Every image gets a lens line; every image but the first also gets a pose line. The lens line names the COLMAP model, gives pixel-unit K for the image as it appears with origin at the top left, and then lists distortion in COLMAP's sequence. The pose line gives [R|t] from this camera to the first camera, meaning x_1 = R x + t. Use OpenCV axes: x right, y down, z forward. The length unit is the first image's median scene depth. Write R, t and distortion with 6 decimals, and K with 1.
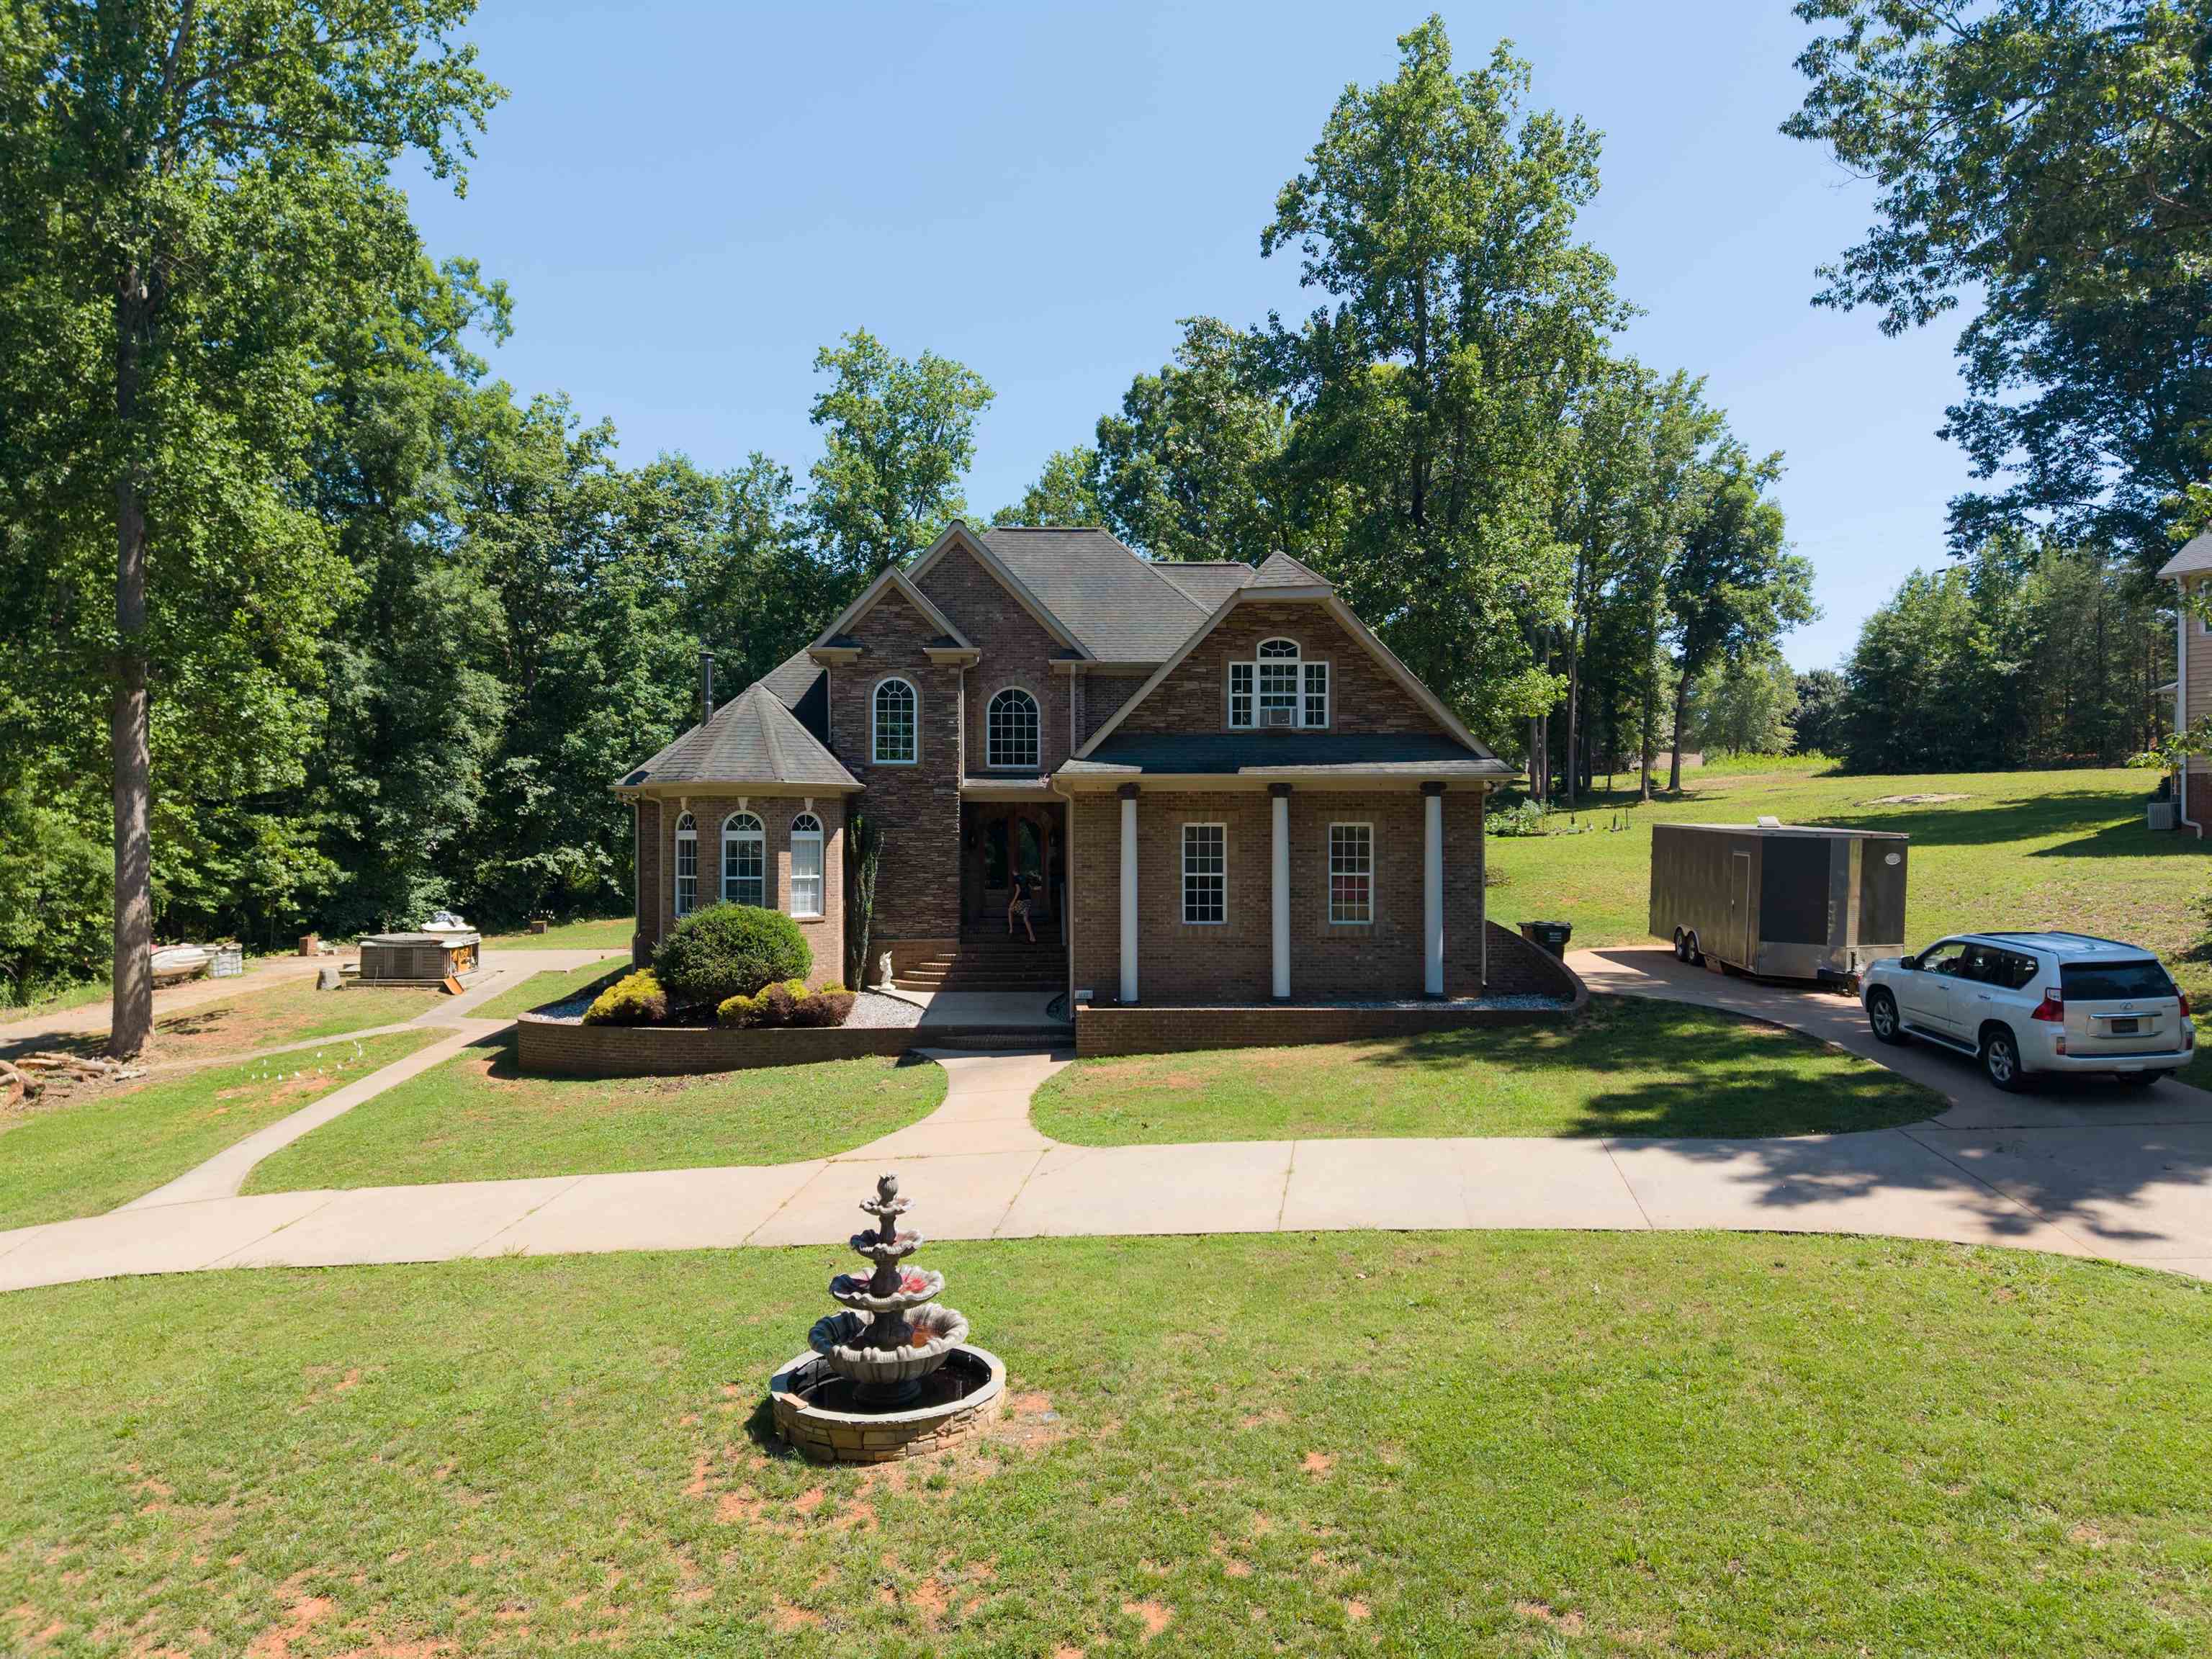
lens RADIAL K [[1453.5, 0, 1109.7], [0, 1453.5, 824.7], [0, 0, 1]] dist [0.042257, -0.040154]
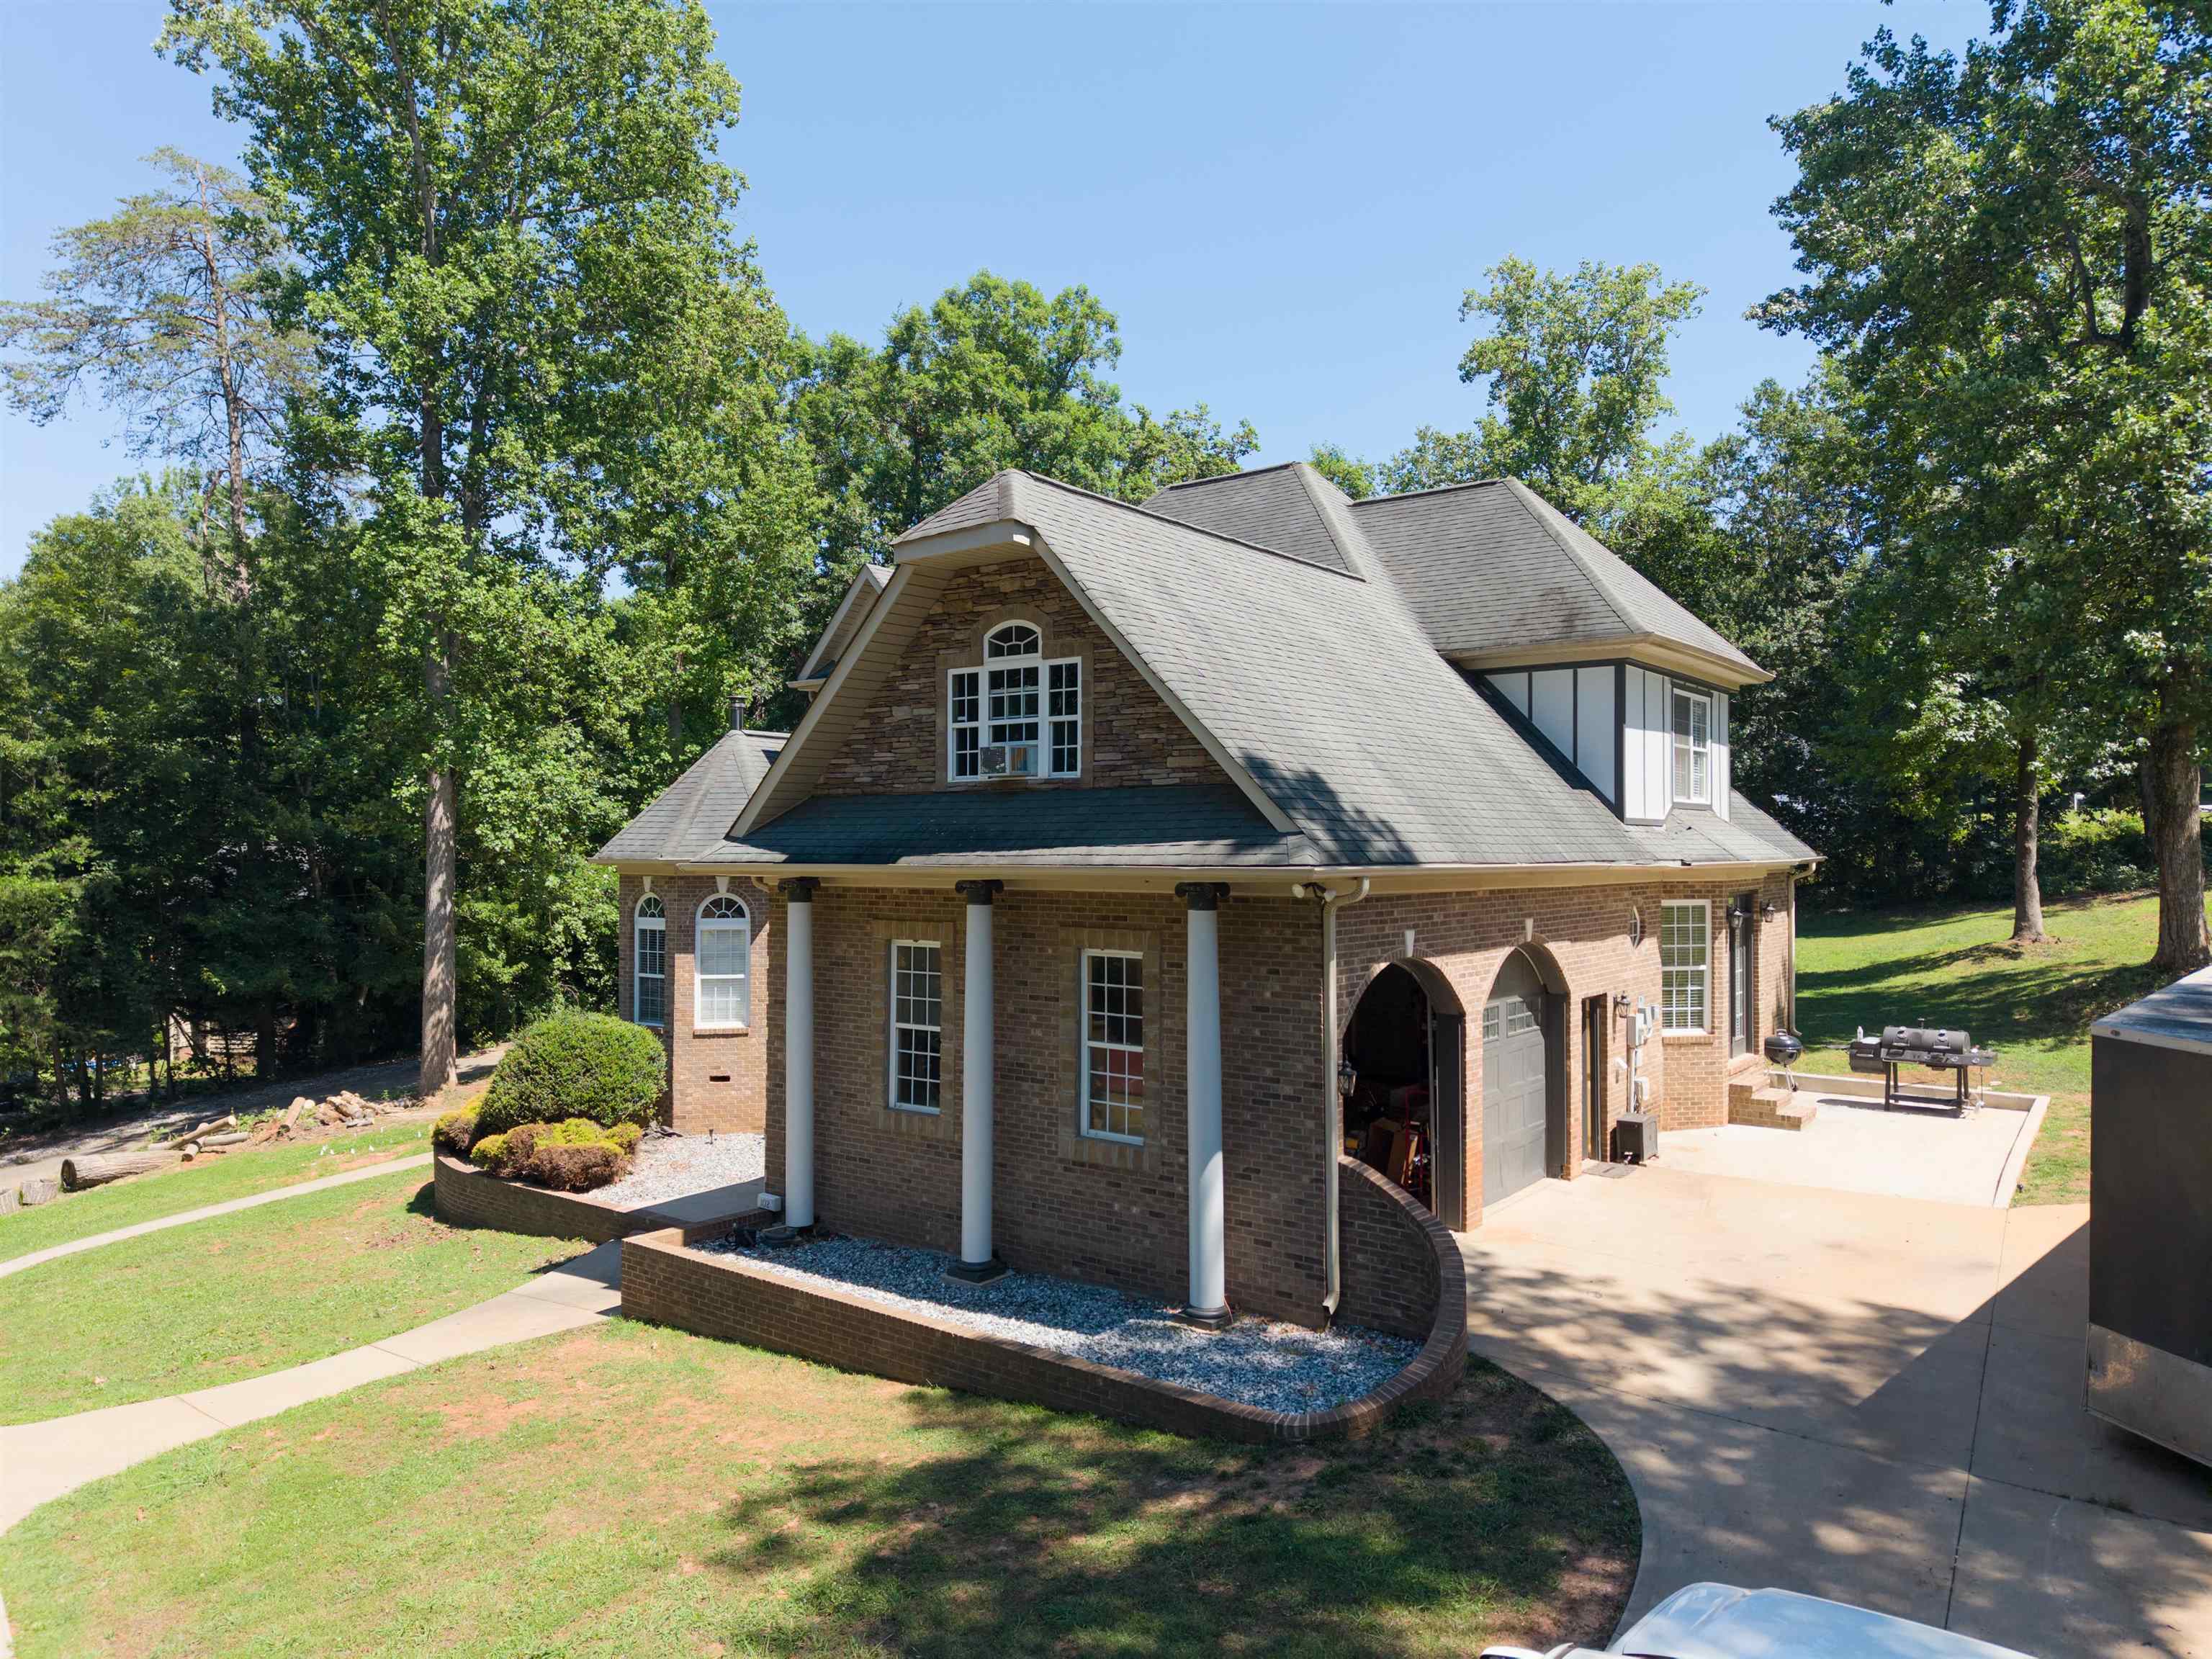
lens RADIAL K [[1486.6, 0, 1106.0], [0, 1486.6, 829.5], [0, 0, 1]] dist [0.046577, -0.057447]
pose [[0.757298, -0.004725, -0.653053, 0.272004], [0.002393, 0.999987, -0.004461, -0.022876], [0.653065, 0.001816, 0.757299, 0.301685]]
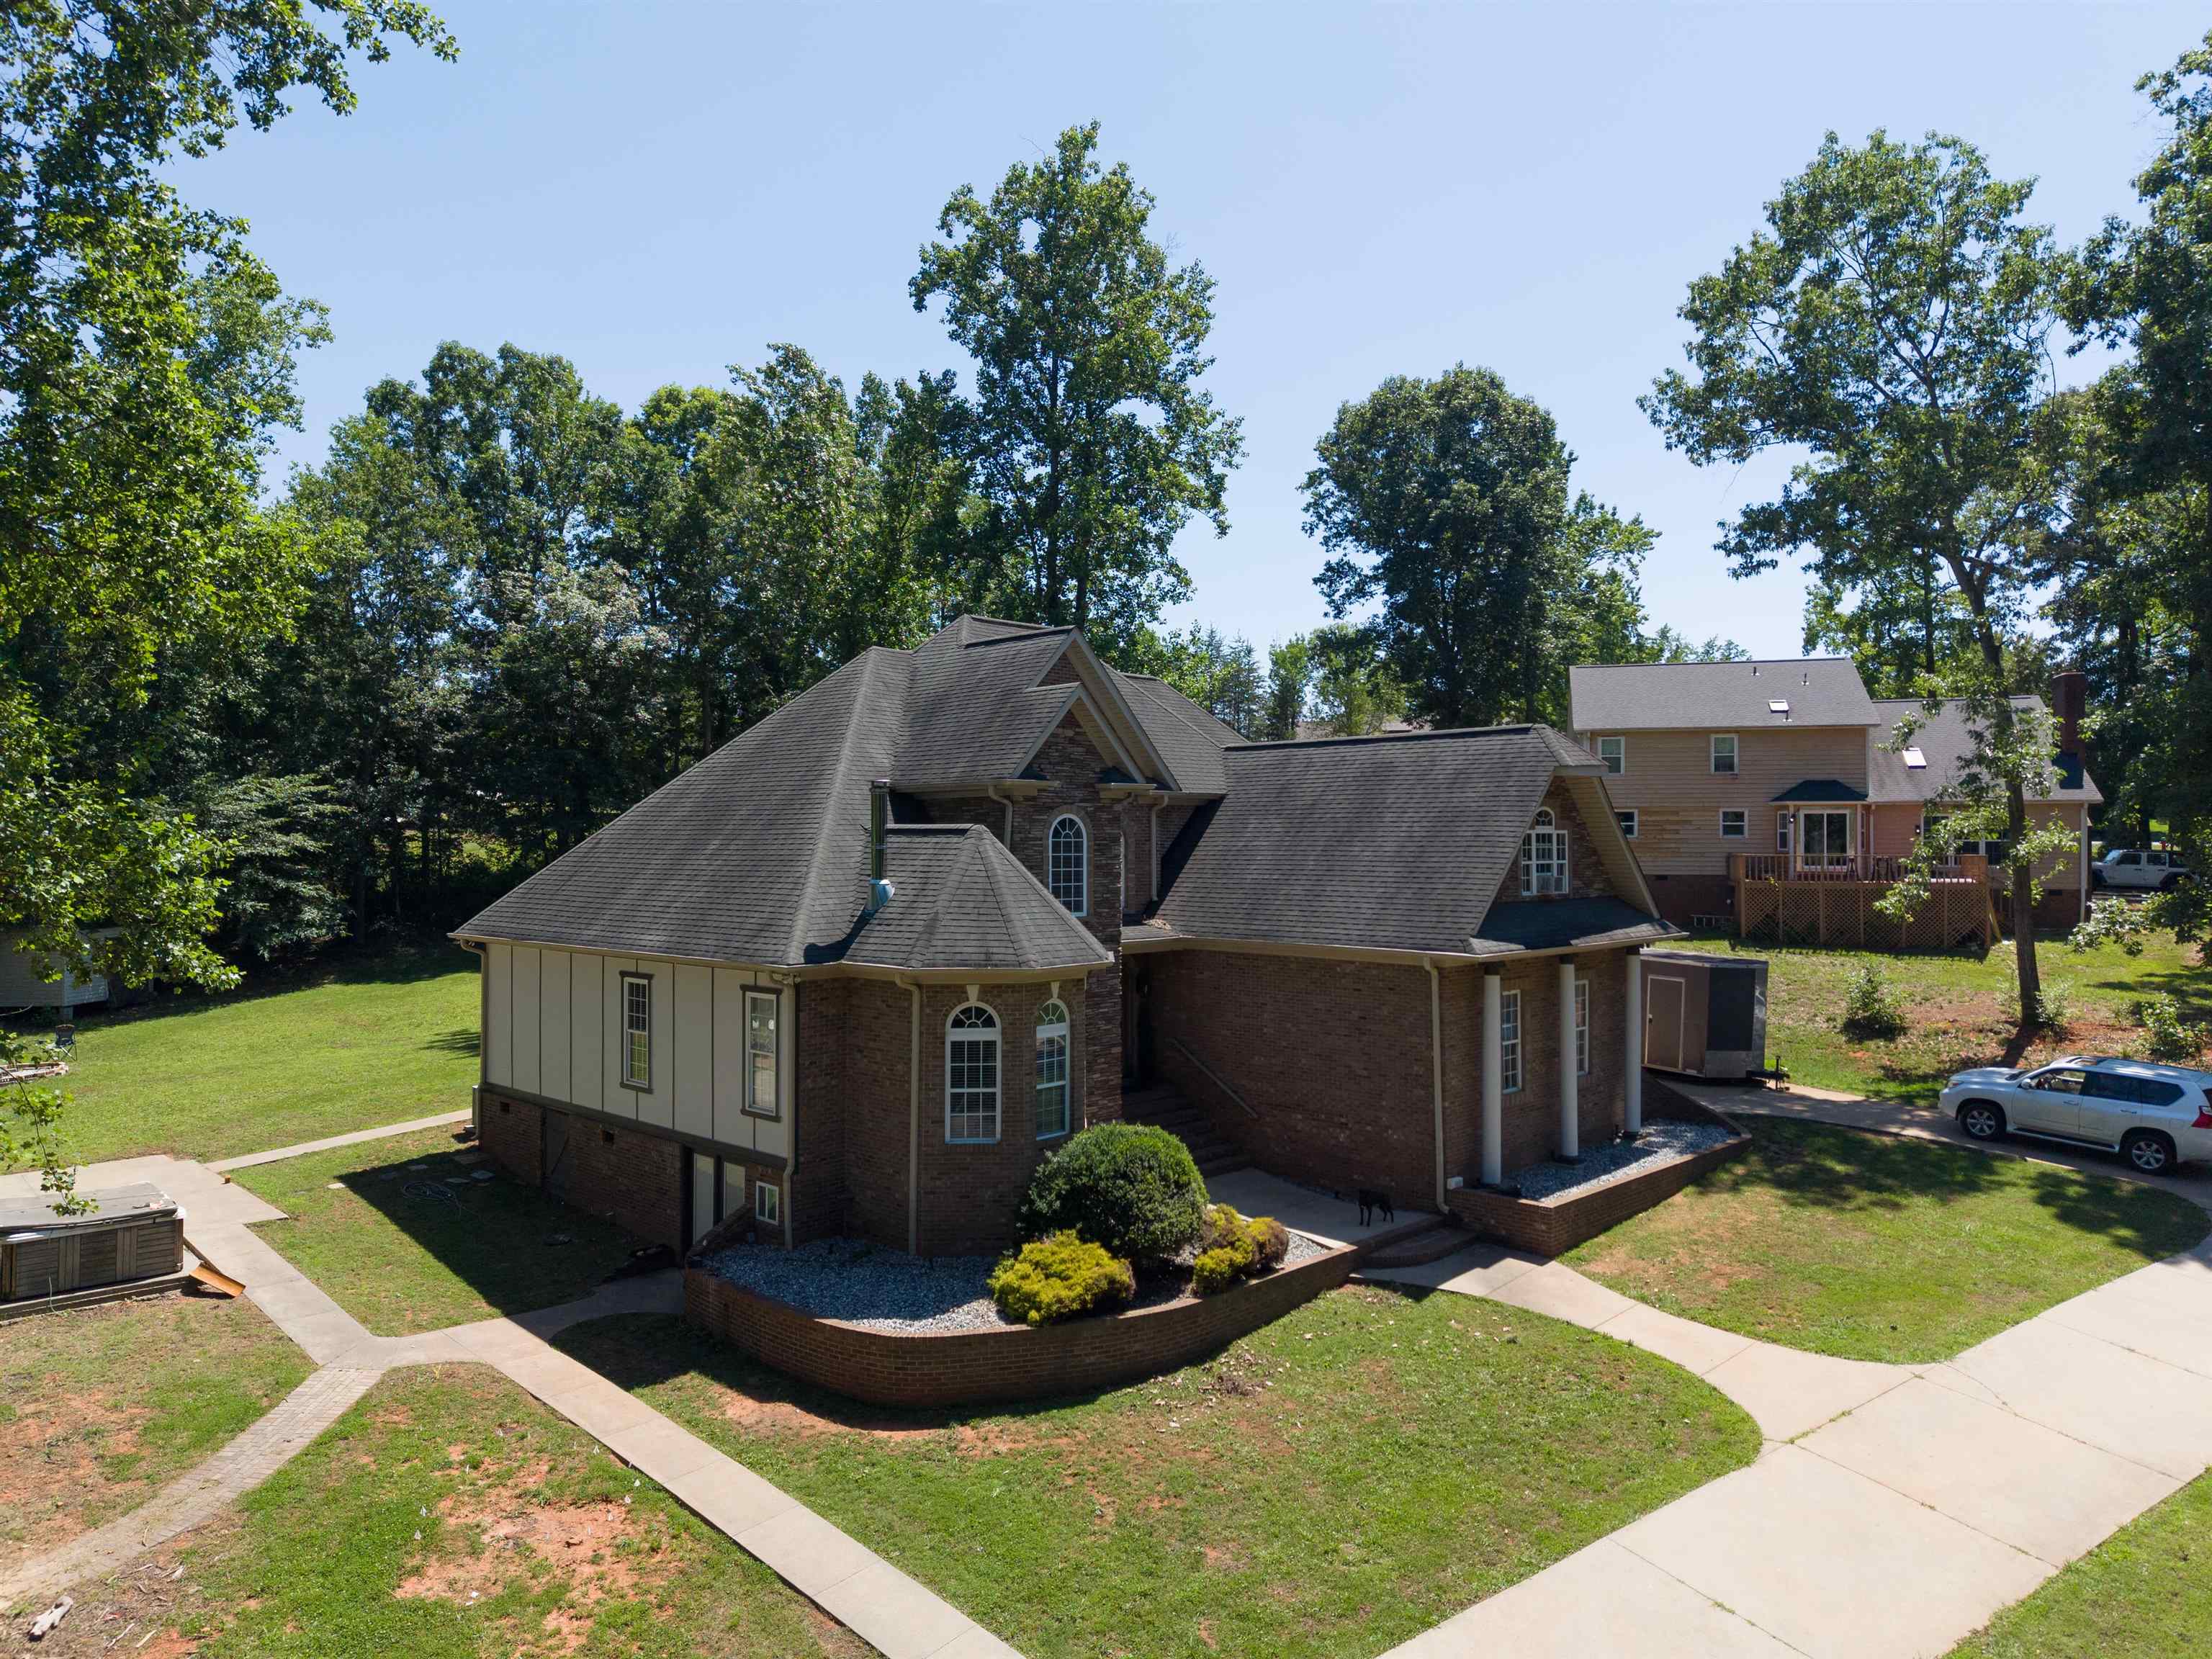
lens RADIAL K [[1453.5, 0, 1109.7], [0, 1453.5, 824.7], [0, 0, 1]] dist [0.042257, -0.040154]
pose [[0.737385, 0.009961, 0.675399, -0.425166], [-0.009245, 0.999946, -0.004654, -0.056186], [-0.675409, -0.002812, 0.737438, 0.227927]]
